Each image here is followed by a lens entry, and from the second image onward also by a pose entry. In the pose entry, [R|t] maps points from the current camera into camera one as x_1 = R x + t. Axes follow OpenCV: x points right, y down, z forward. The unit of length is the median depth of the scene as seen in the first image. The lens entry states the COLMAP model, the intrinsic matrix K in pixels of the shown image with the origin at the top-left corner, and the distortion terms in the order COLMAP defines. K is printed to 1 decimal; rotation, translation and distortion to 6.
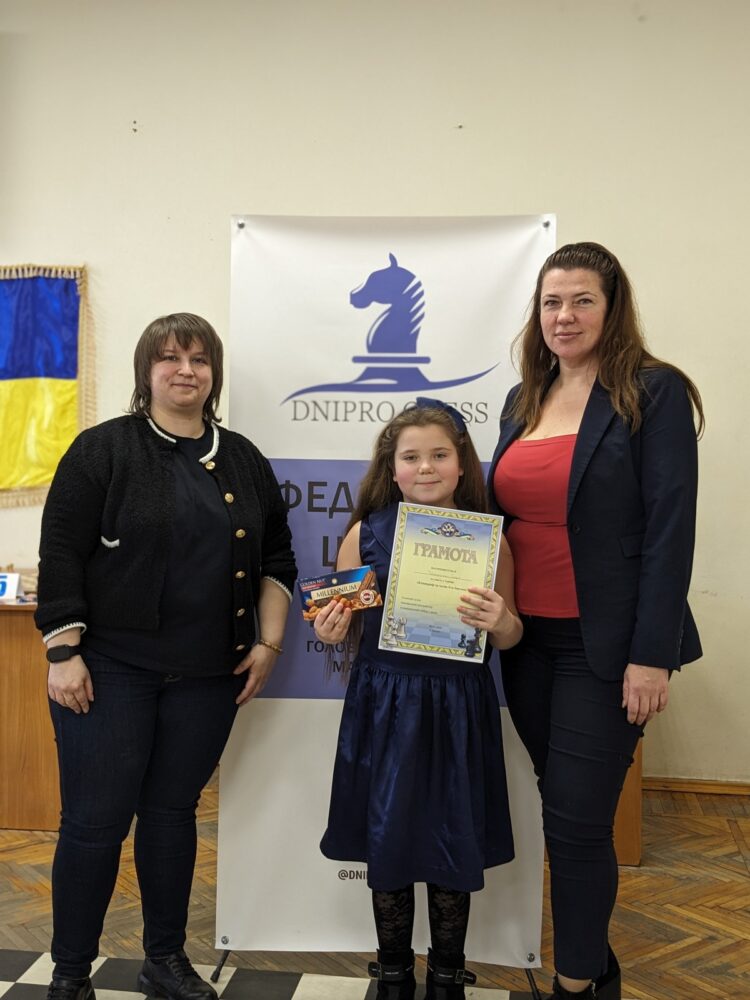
lens RADIAL K [[1279.0, 0, 386.5], [0, 1279.0, 496.4], [0, 0, 1]] dist [0.059096, 0.000000]
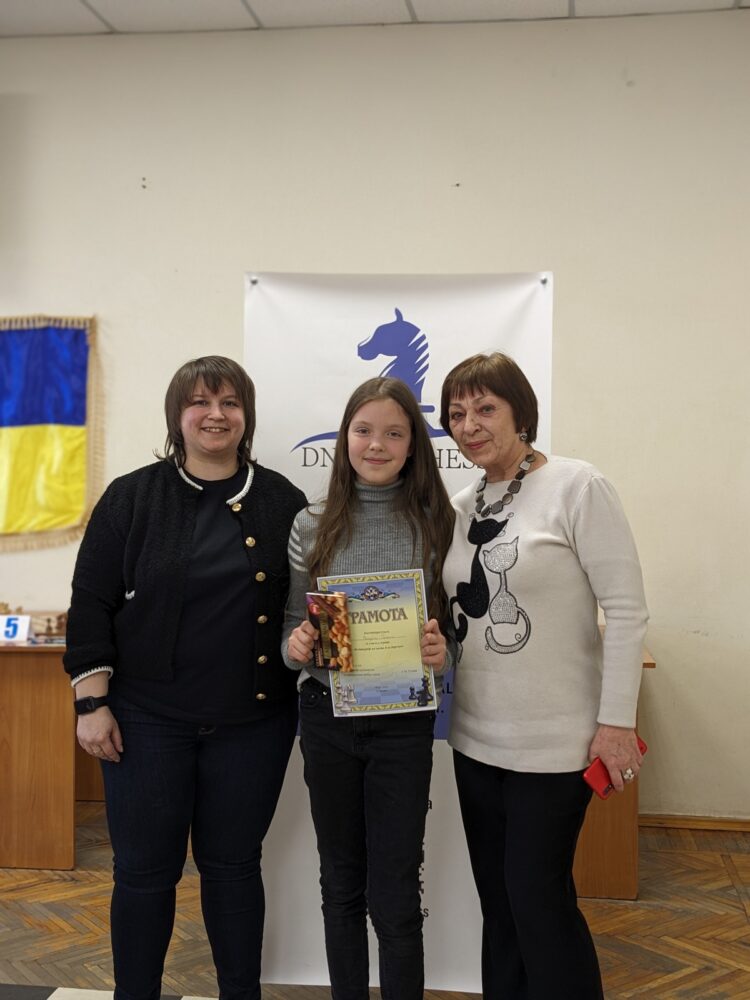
lens RADIAL K [[1279.0, 0, 398.1], [0, 1279.0, 489.4], [0, 0, 1]] dist [0.059096, 0.000000]
pose [[0.999856, -0.001405, 0.016922, -0.008772], [0.002064, 0.999237, -0.038998, 0.000020], [-0.016854, 0.039027, 0.999096, -0.029327]]
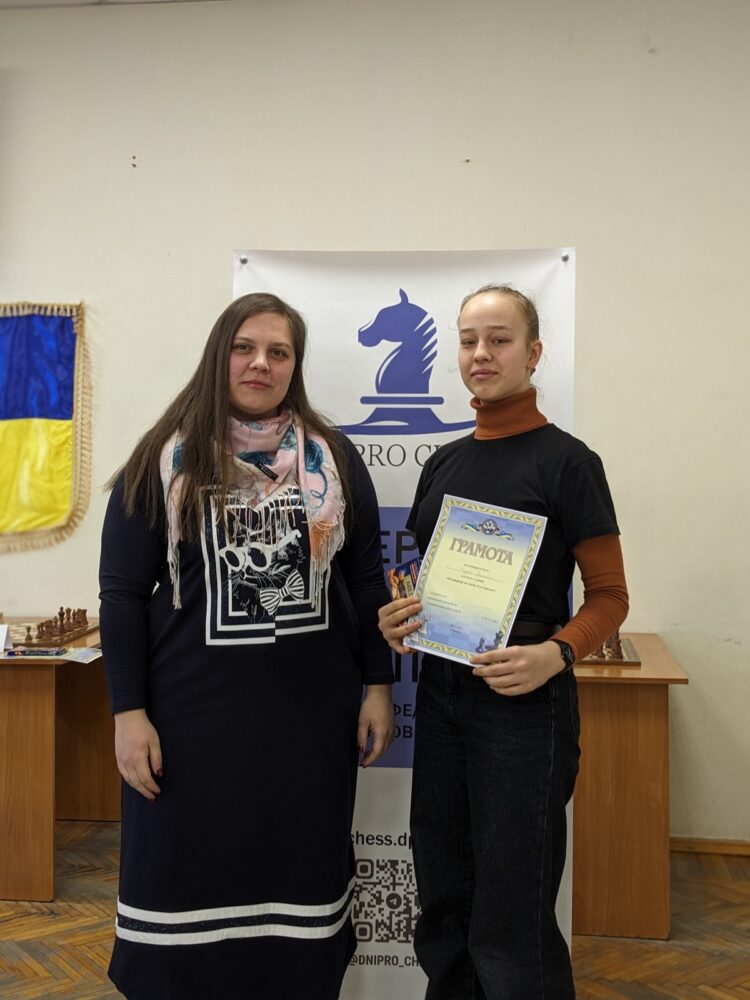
lens RADIAL K [[1279.0, 0, 383.6], [0, 1279.0, 460.2], [0, 0, 1]] dist [0.059096, 0.000000]
pose [[0.999992, -0.003776, -0.001601, -0.005590], [0.003685, 0.998543, -0.053833, -0.008091], [0.001802, 0.053827, 0.998549, 0.039746]]
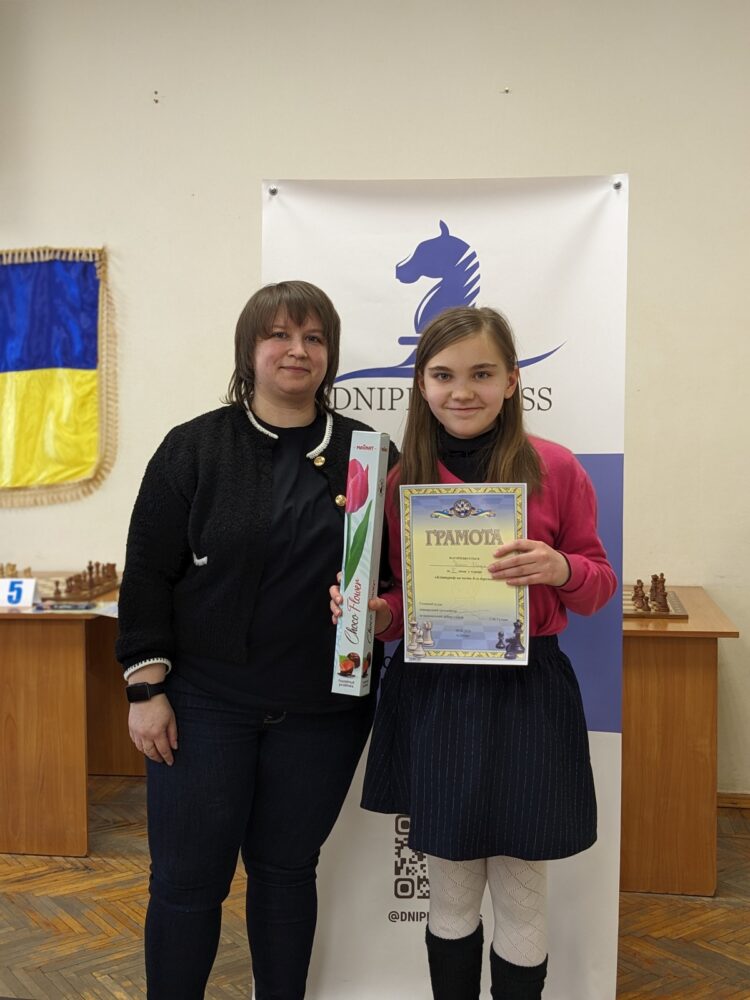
lens RADIAL K [[1279.0, 0, 389.0], [0, 1279.0, 493.7], [0, 0, 1]] dist [0.059096, 0.000000]
pose [[0.999784, -0.007974, -0.019180, -0.011428], [0.008050, 0.999960, 0.003856, -0.002498], [0.019149, -0.004010, 0.999809, 0.070664]]
